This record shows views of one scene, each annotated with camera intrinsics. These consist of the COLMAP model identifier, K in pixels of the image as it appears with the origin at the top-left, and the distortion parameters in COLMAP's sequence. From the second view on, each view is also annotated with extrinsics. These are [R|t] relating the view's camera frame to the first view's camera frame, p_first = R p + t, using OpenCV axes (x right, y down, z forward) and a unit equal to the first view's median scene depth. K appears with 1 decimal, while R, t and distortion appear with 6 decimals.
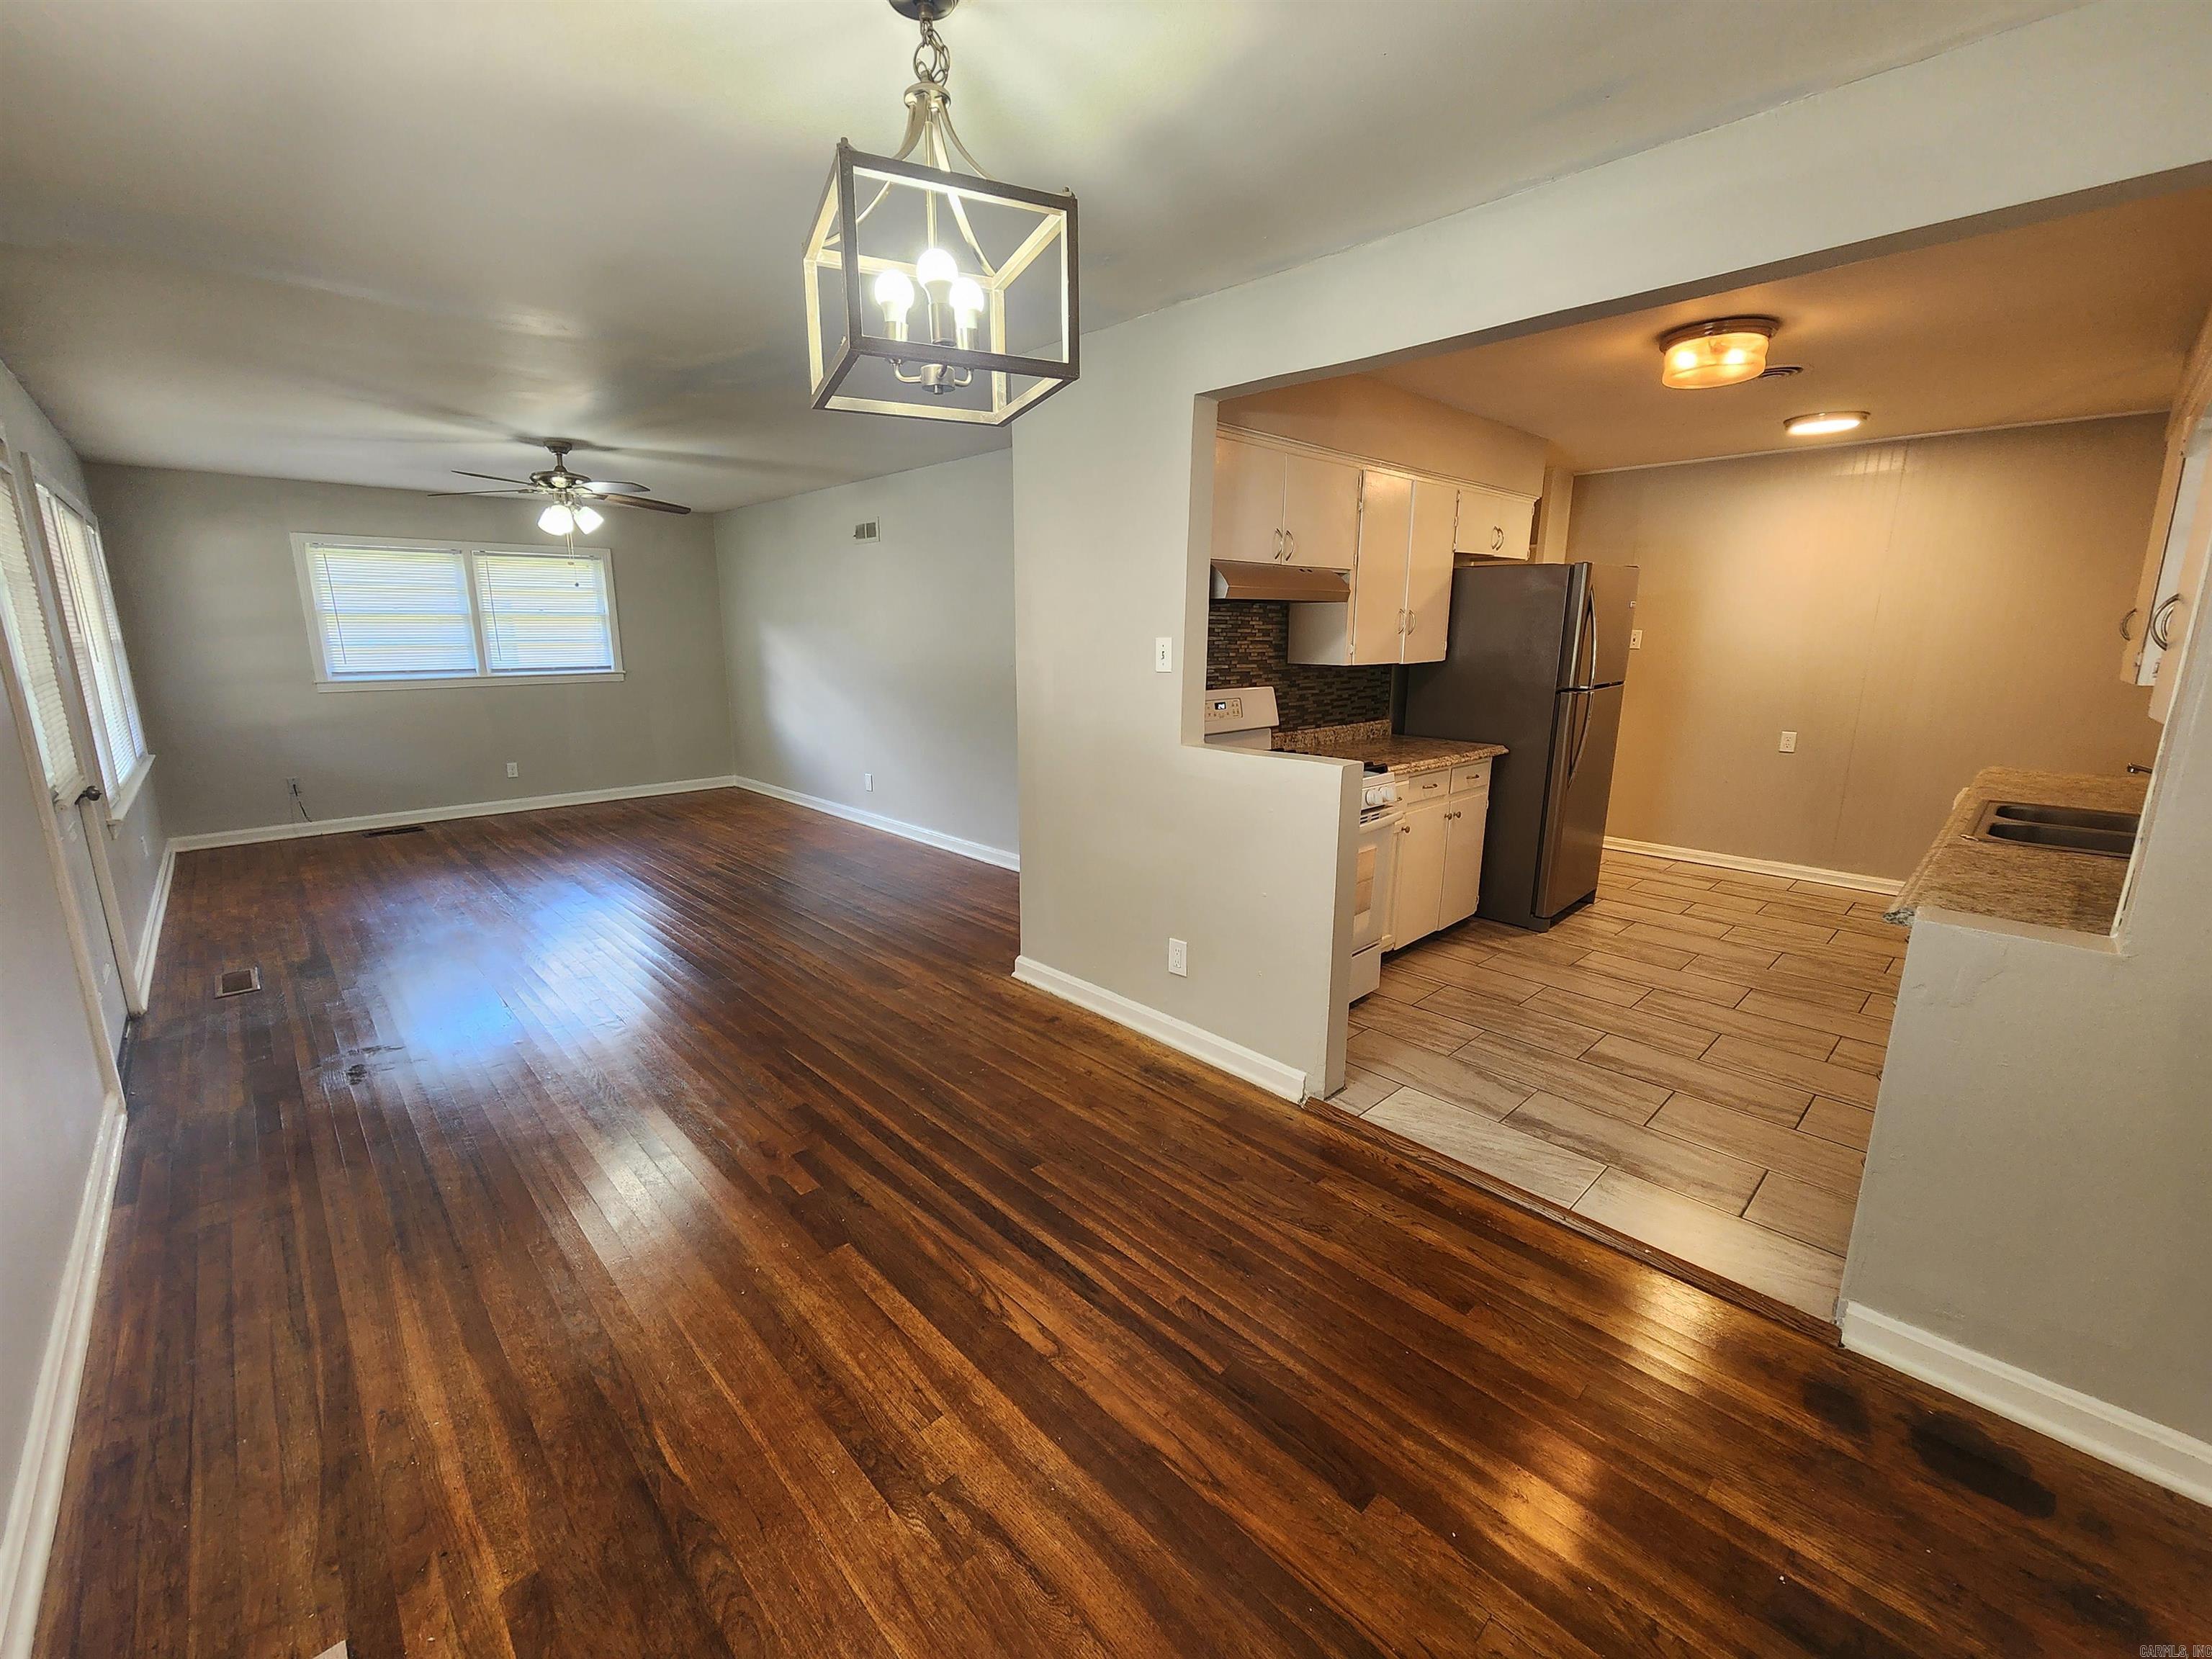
lens RADIAL K [[905.3, 0, 1085.7], [0, 905.3, 822.6], [0, 0, 1]] dist [0.001743, -0.000710]
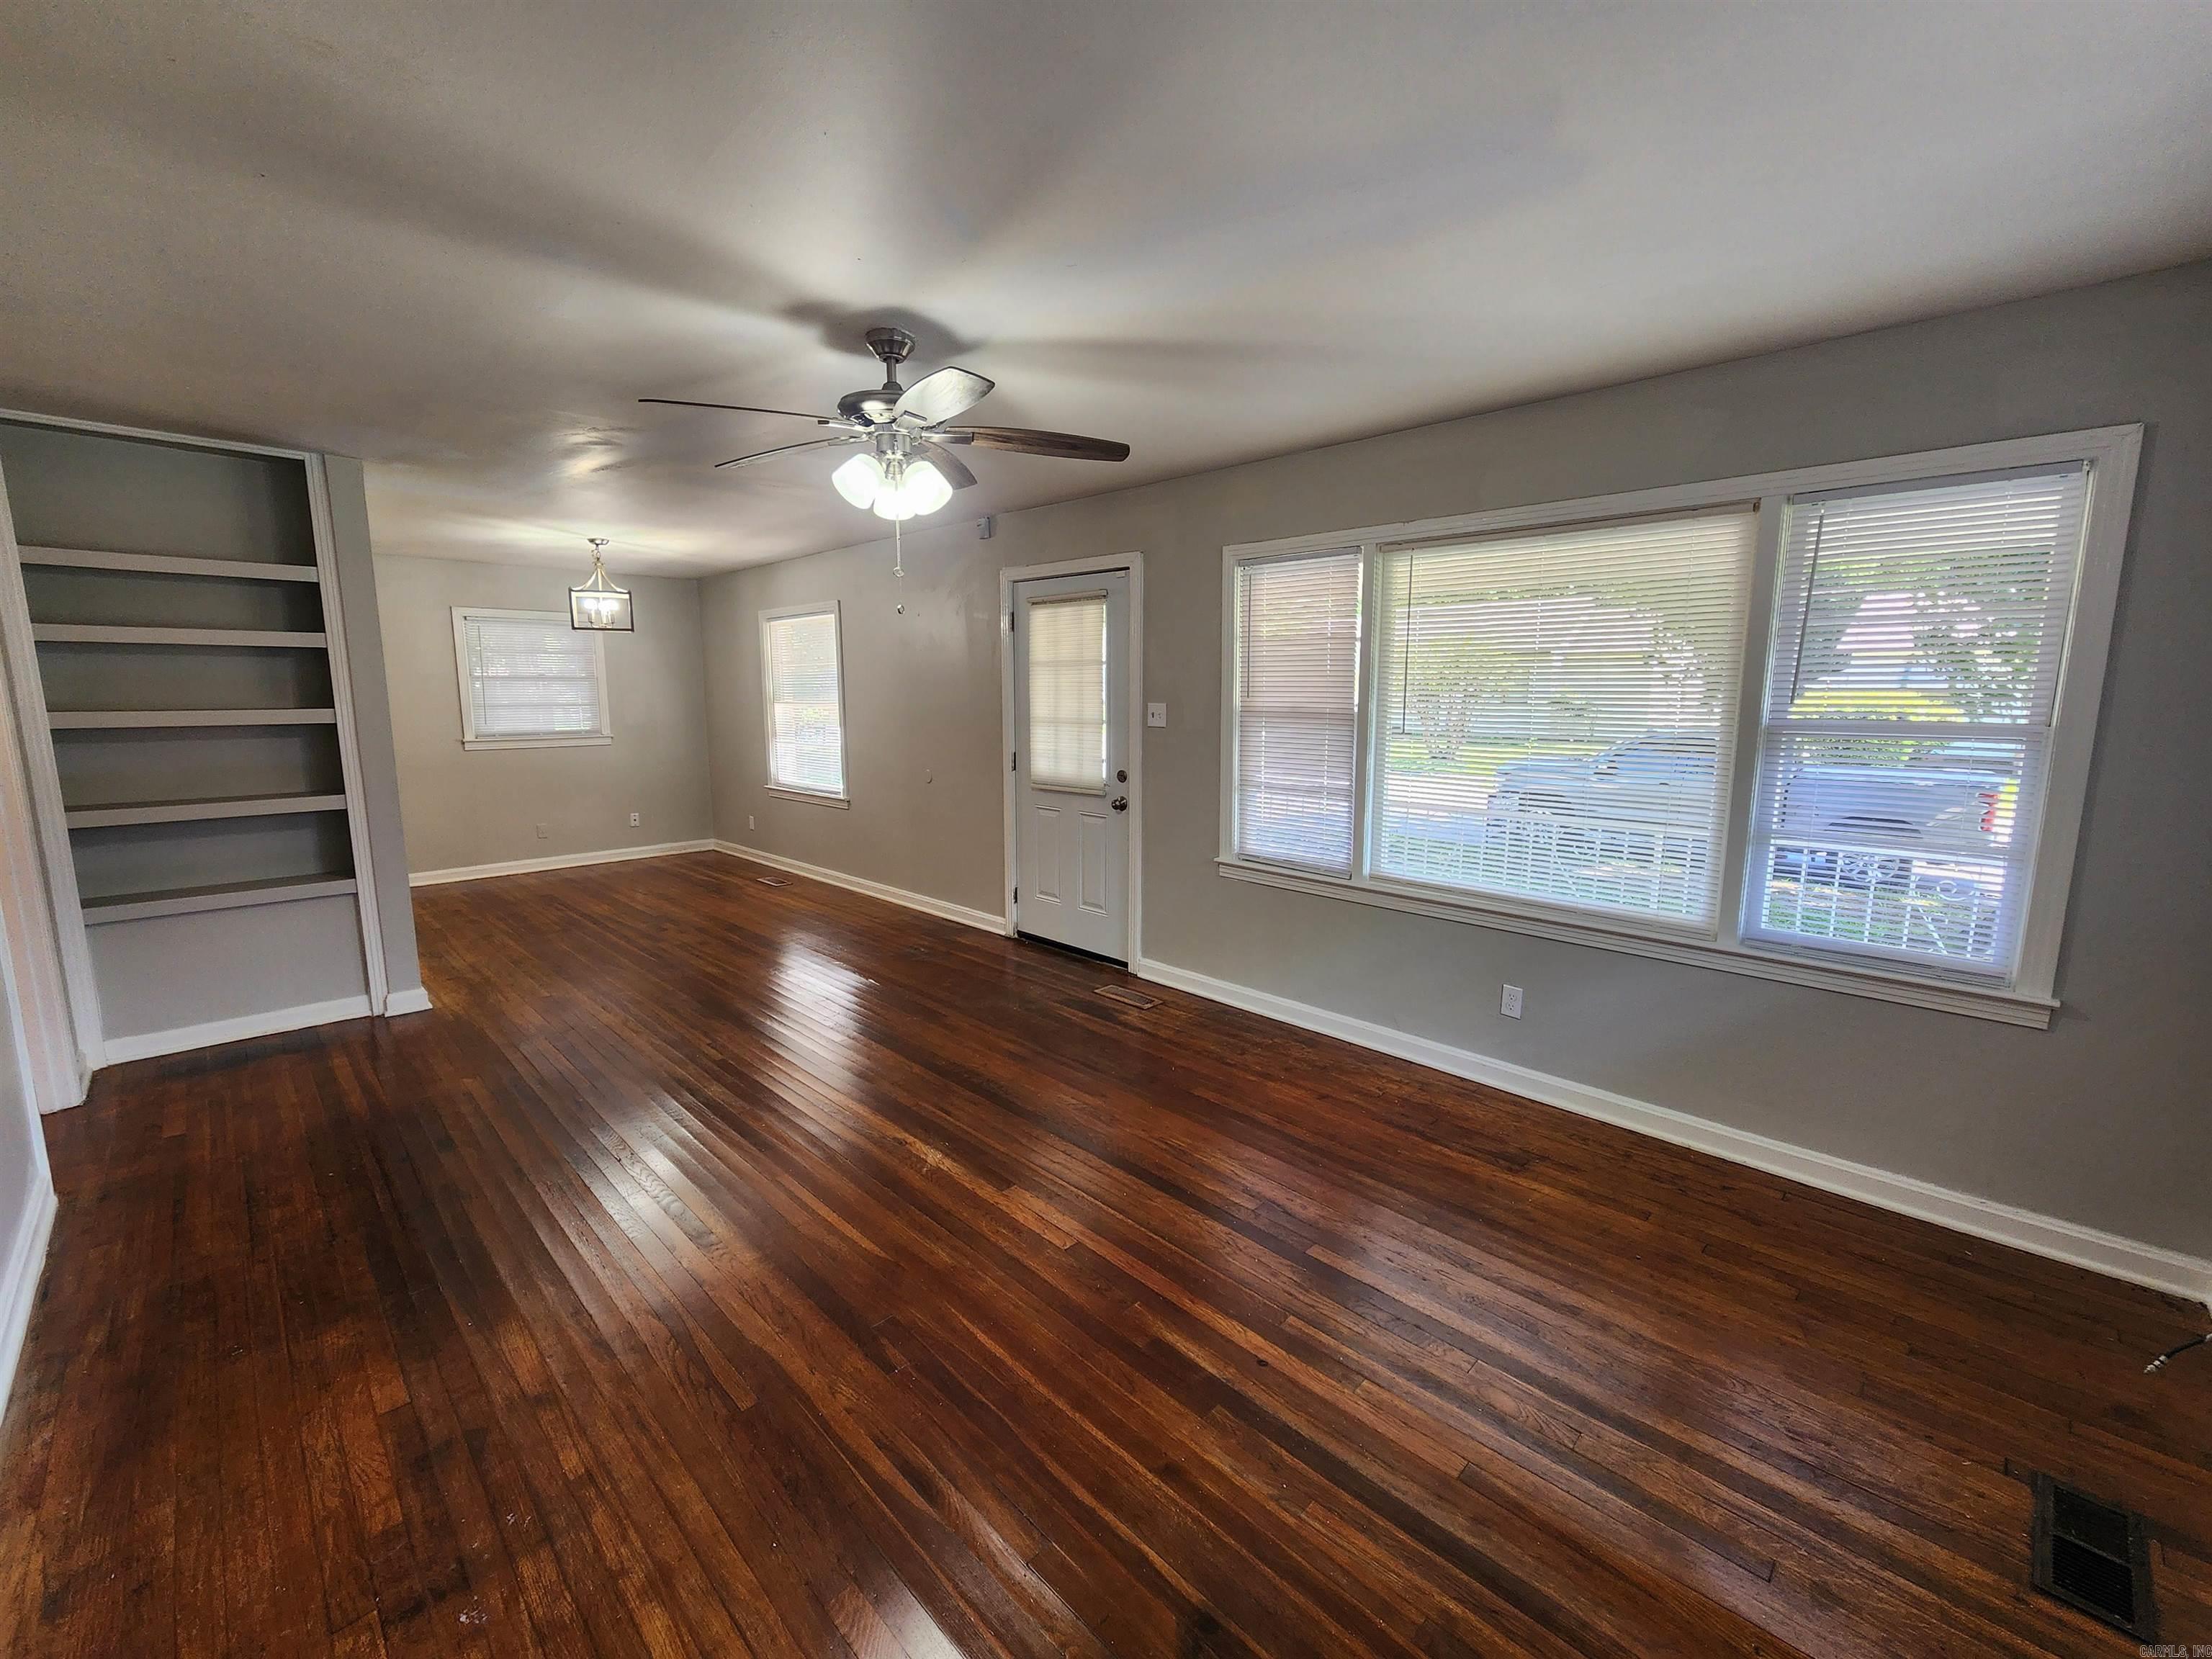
lens RADIAL K [[908.3, 0, 1089.3], [0, 908.3, 820.6], [0, 0, 1]] dist [0.004395, -0.003091]
pose [[-0.999788, 0.004430, -0.020108, -0.935113], [-0.002913, 0.936313, 0.351154, -0.468815], [0.020383, 0.351138, -0.936102, 2.150825]]
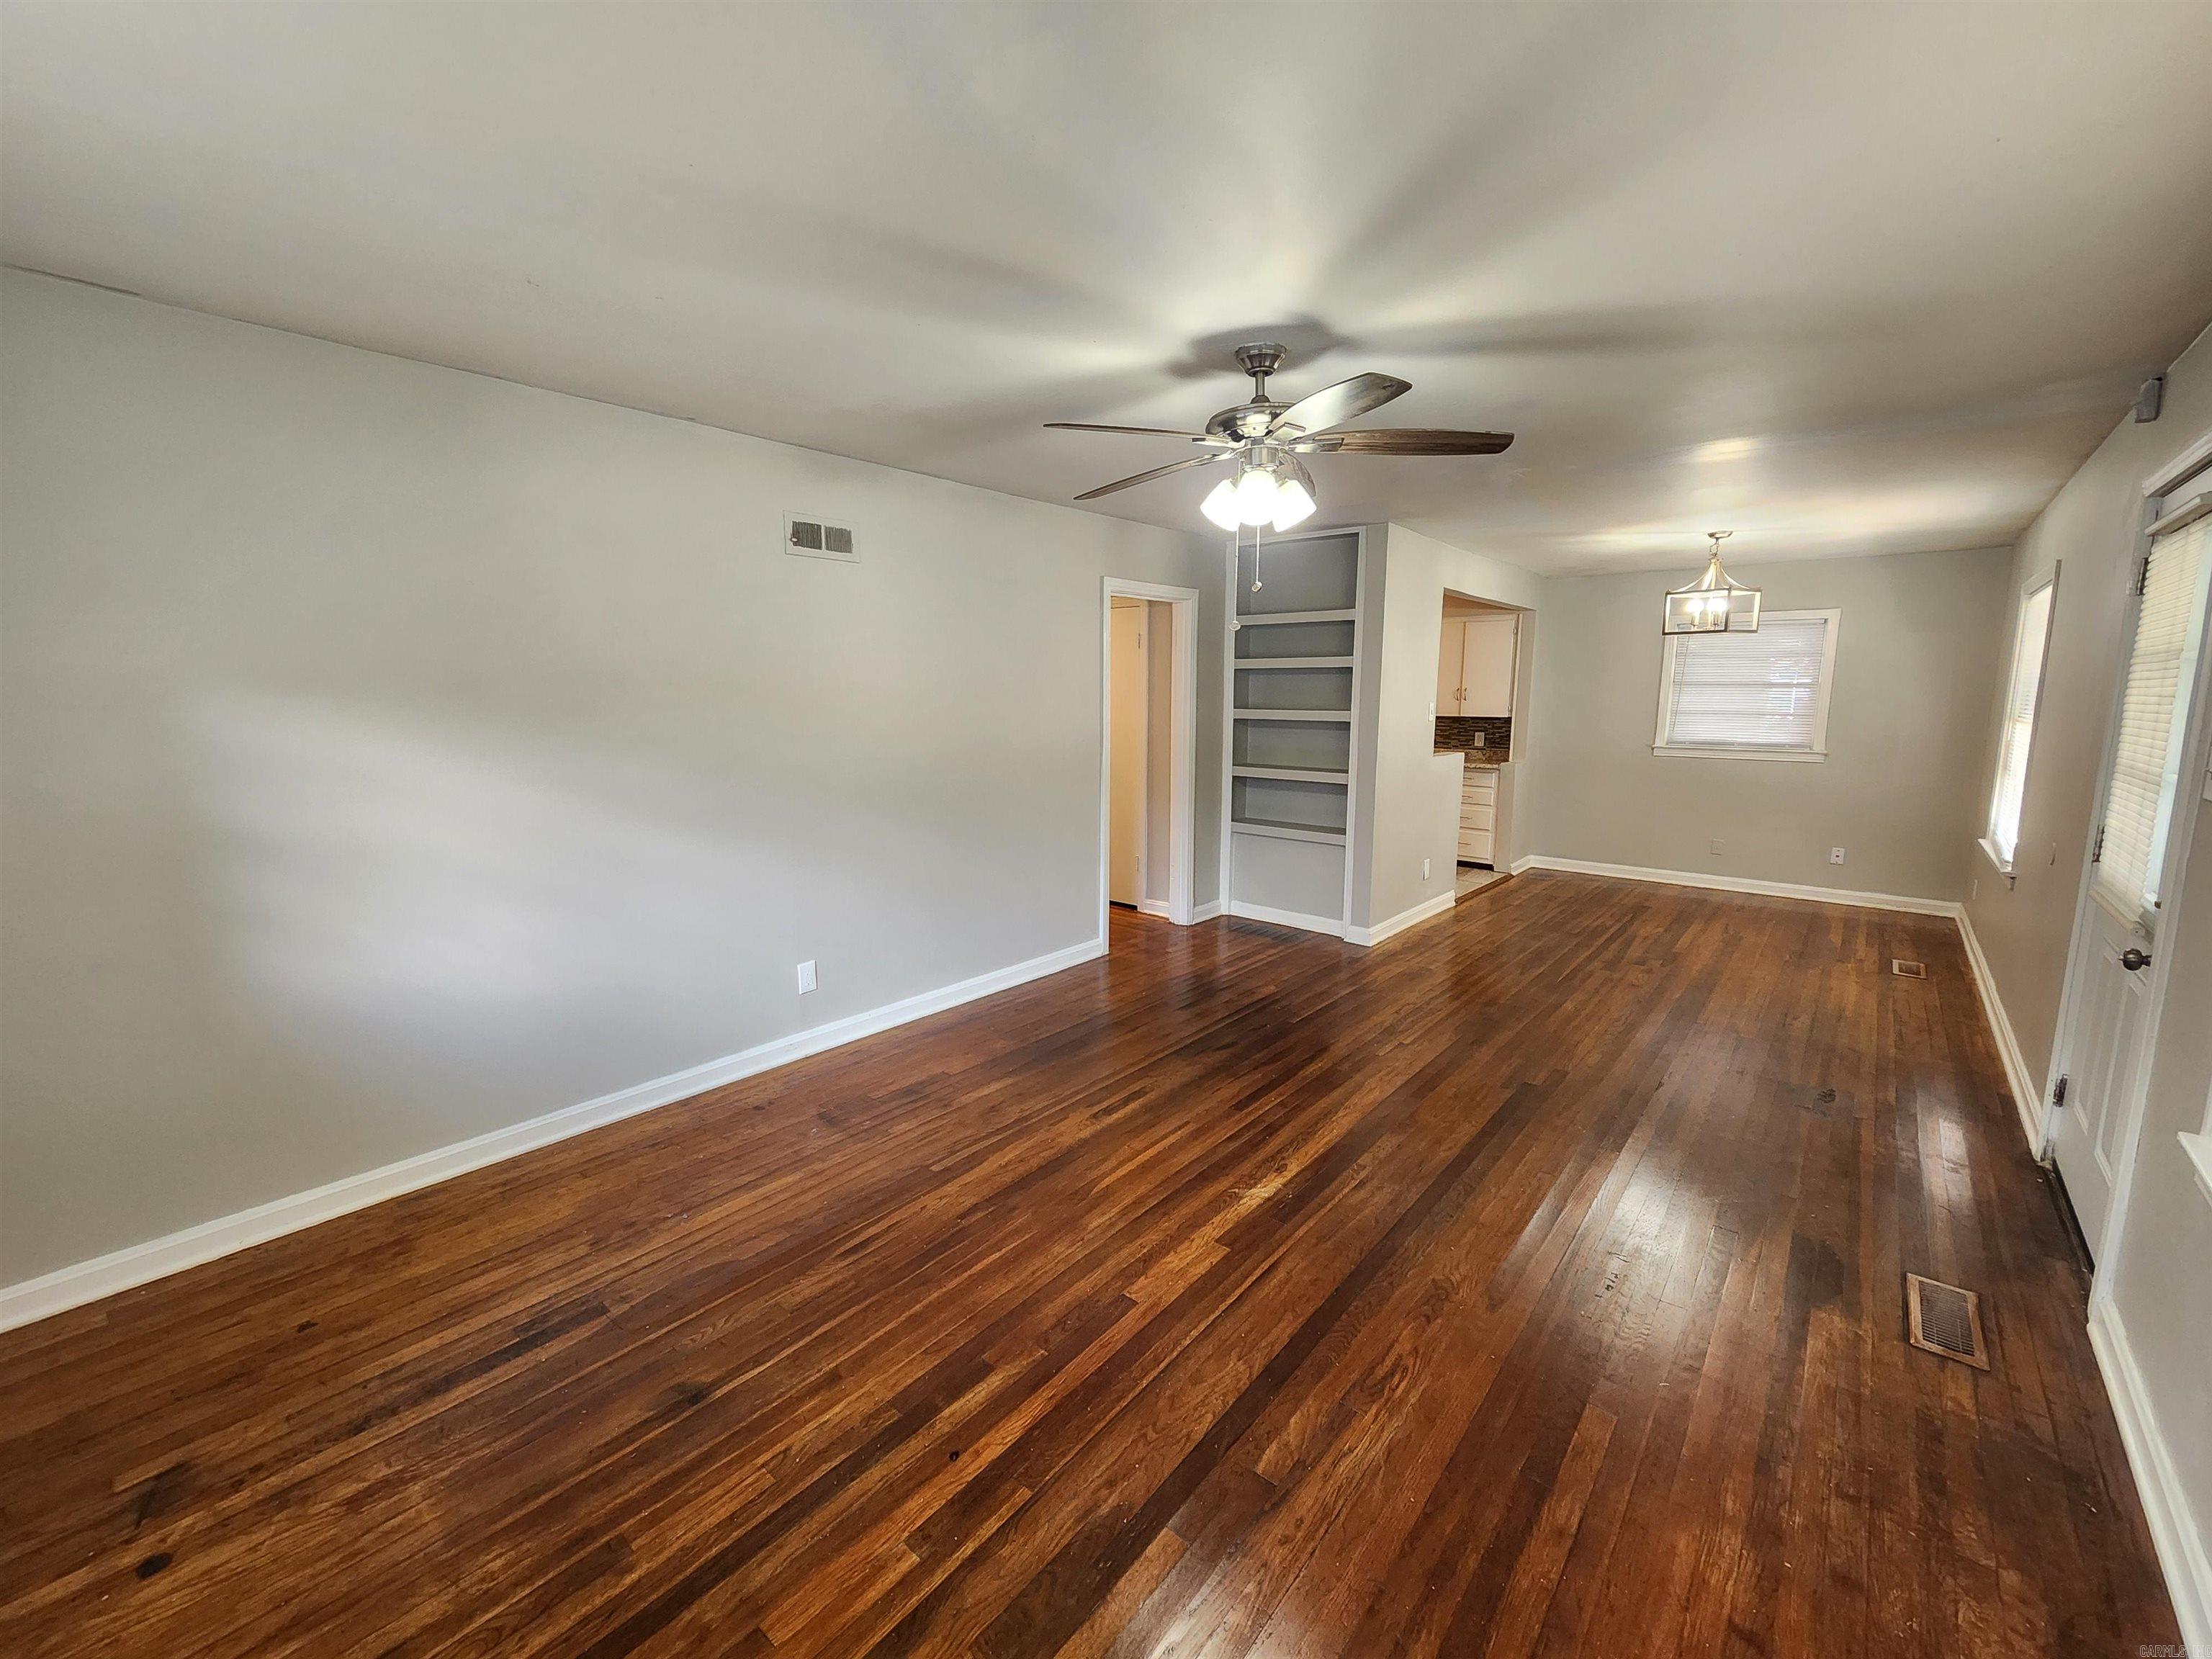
lens RADIAL K [[905.3, 0, 1085.7], [0, 905.3, 822.6], [0, 0, 1]] dist [0.001743, -0.000710]
pose [[-0.101192, -0.144925, 0.984254, -1.514000], [0.209443, 0.964057, 0.163485, -0.365614], [-0.972571, 0.222689, -0.067202, 1.621605]]
